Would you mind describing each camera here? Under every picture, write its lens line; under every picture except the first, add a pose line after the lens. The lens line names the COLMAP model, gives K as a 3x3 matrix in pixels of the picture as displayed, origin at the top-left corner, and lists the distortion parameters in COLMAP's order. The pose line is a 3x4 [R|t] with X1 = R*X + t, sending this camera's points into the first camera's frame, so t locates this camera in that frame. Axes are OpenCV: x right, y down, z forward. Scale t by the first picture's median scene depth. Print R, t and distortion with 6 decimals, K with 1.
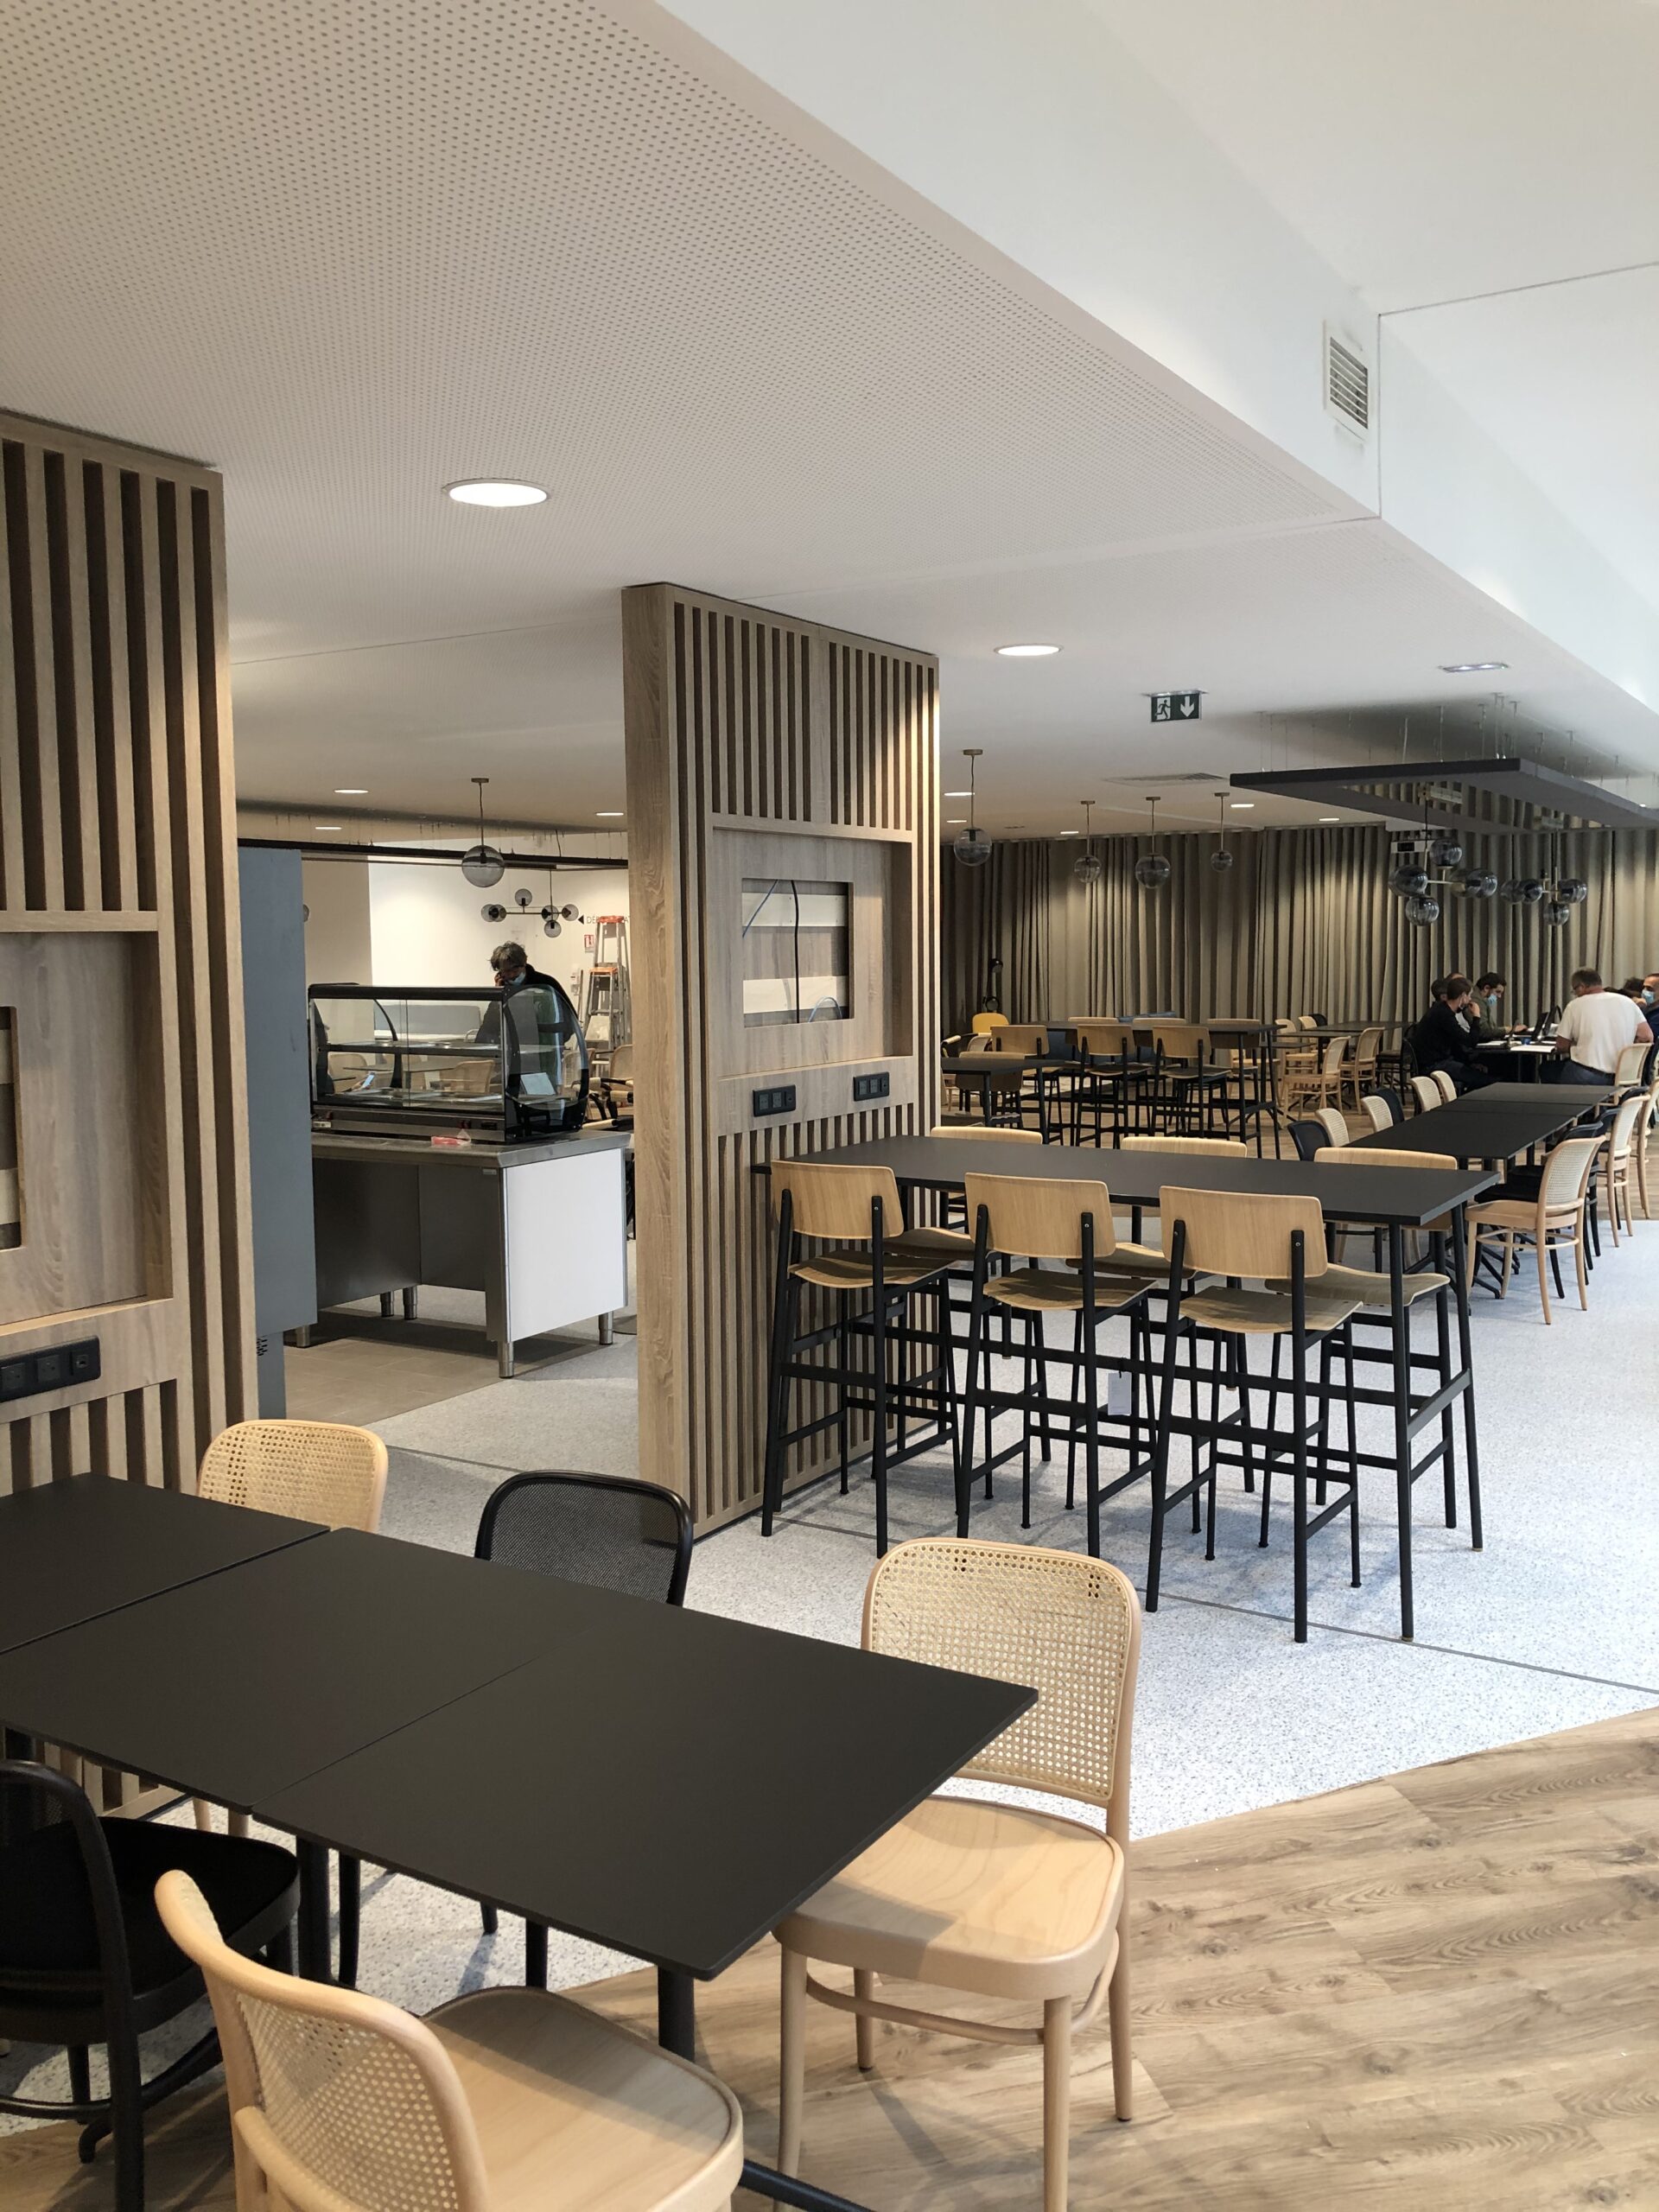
lens RADIAL K [[1807.4, 0, 802.7], [0, 1807.4, 1102.3], [0, 0, 1]] dist [0.070632, -0.079680]
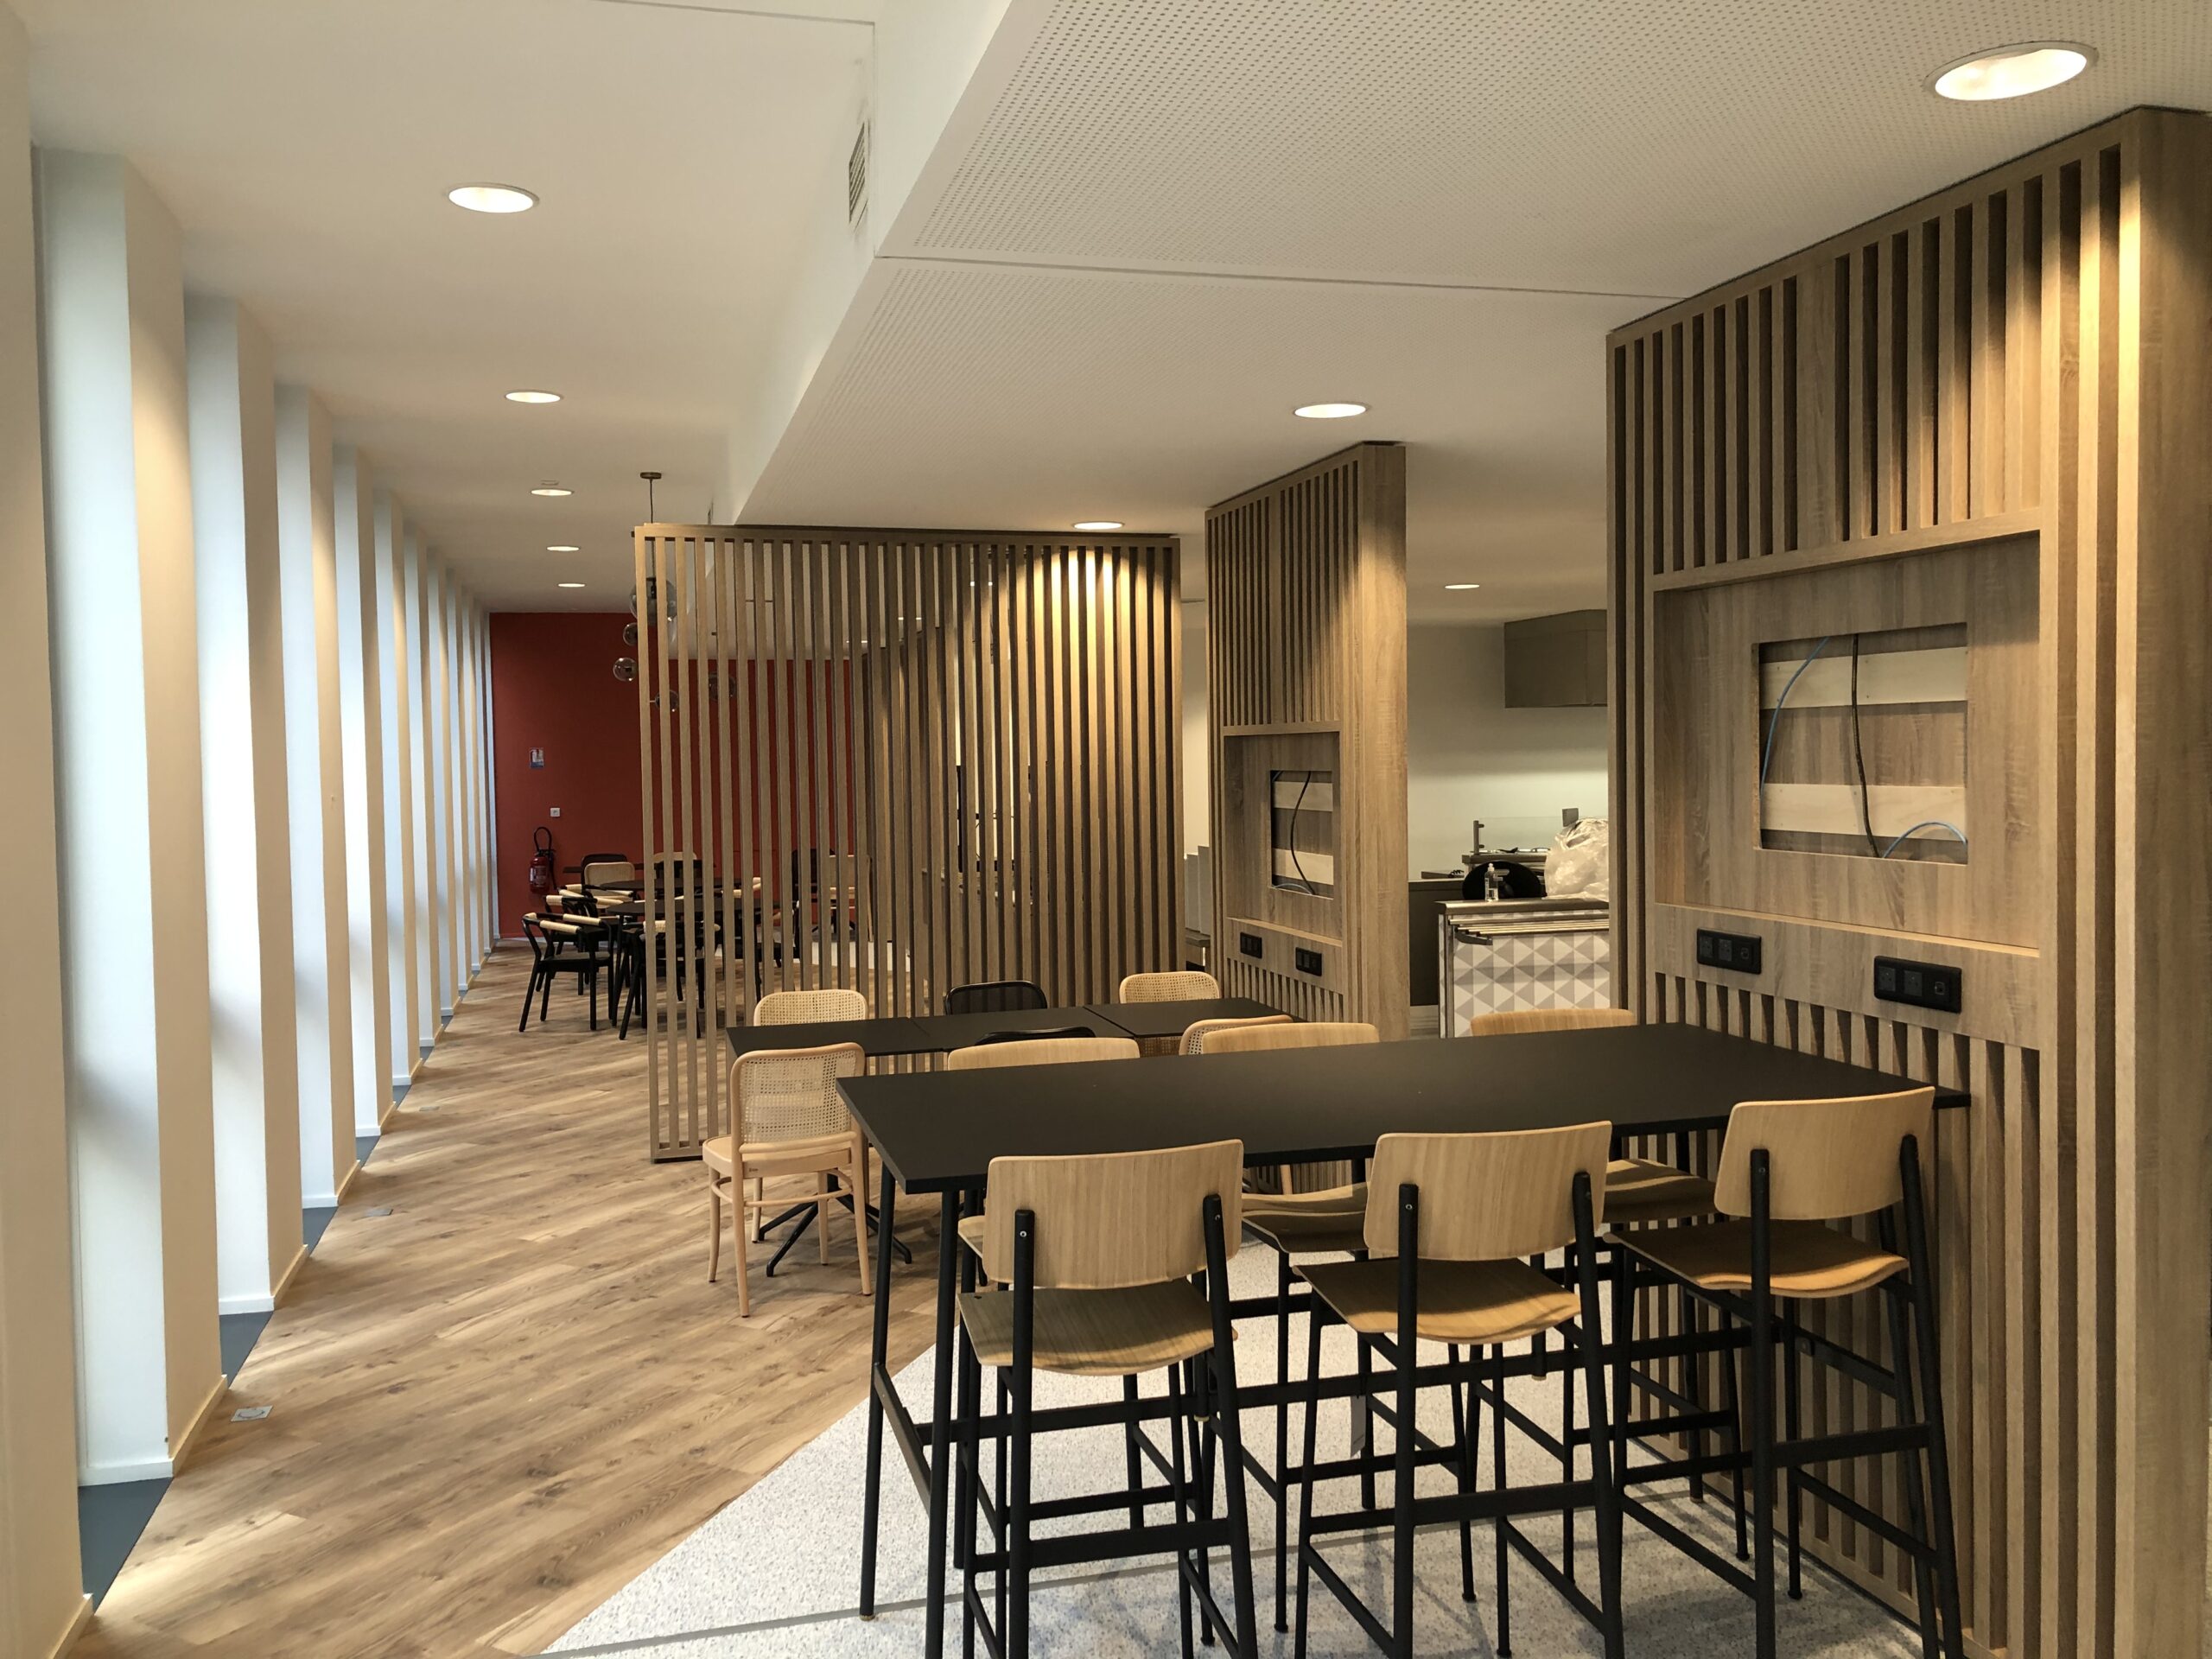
lens RADIAL K [[1807.4, 0, 1076.7], [0, 1807.4, 807.8], [0, 0, 1]] dist [0.070632, -0.079680]
pose [[-0.688160, 0.043284, -0.724266, 0.723281], [-0.043871, 0.993910, 0.101082, -0.126055], [0.724231, 0.101334, -0.682071, 1.369662]]
